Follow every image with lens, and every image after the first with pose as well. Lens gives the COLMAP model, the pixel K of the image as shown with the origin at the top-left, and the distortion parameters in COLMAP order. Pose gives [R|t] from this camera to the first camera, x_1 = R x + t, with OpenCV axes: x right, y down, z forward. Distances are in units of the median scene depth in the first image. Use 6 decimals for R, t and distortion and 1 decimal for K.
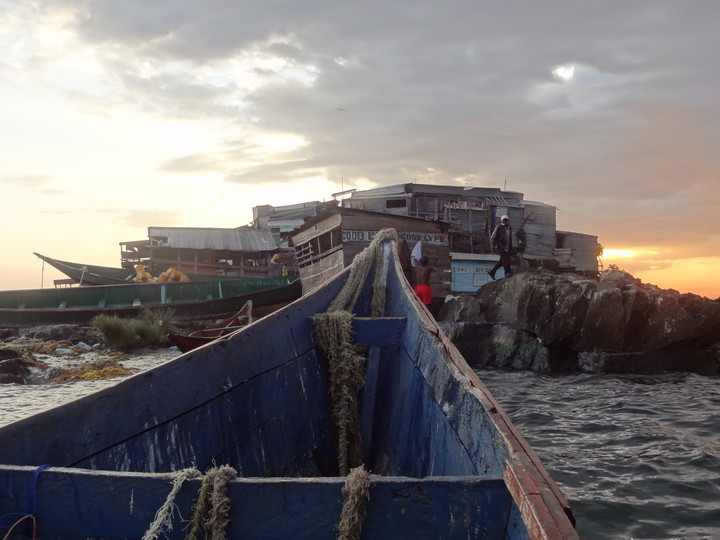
lens RADIAL K [[682.0, 0, 360.5], [0, 682.0, 272.6], [0, 0, 1]] dist [-0.000959, 0.000000]
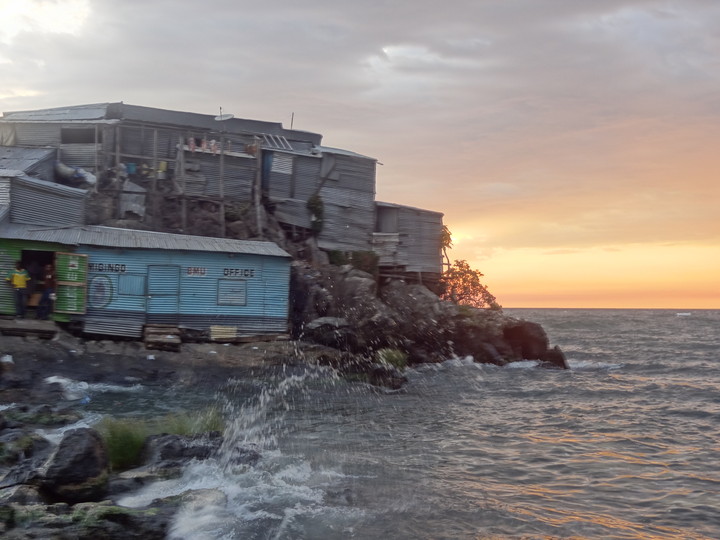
lens RADIAL K [[931.0, 0, 361.3], [0, 931.0, 273.6], [0, 0, 1]] dist [0.006773, 0.000000]
pose [[0.962807, 0.018950, 0.269526, 0.066348], [-0.023797, 0.999608, 0.014727, -0.012073], [-0.269141, -0.020594, 0.962881, 0.250607]]
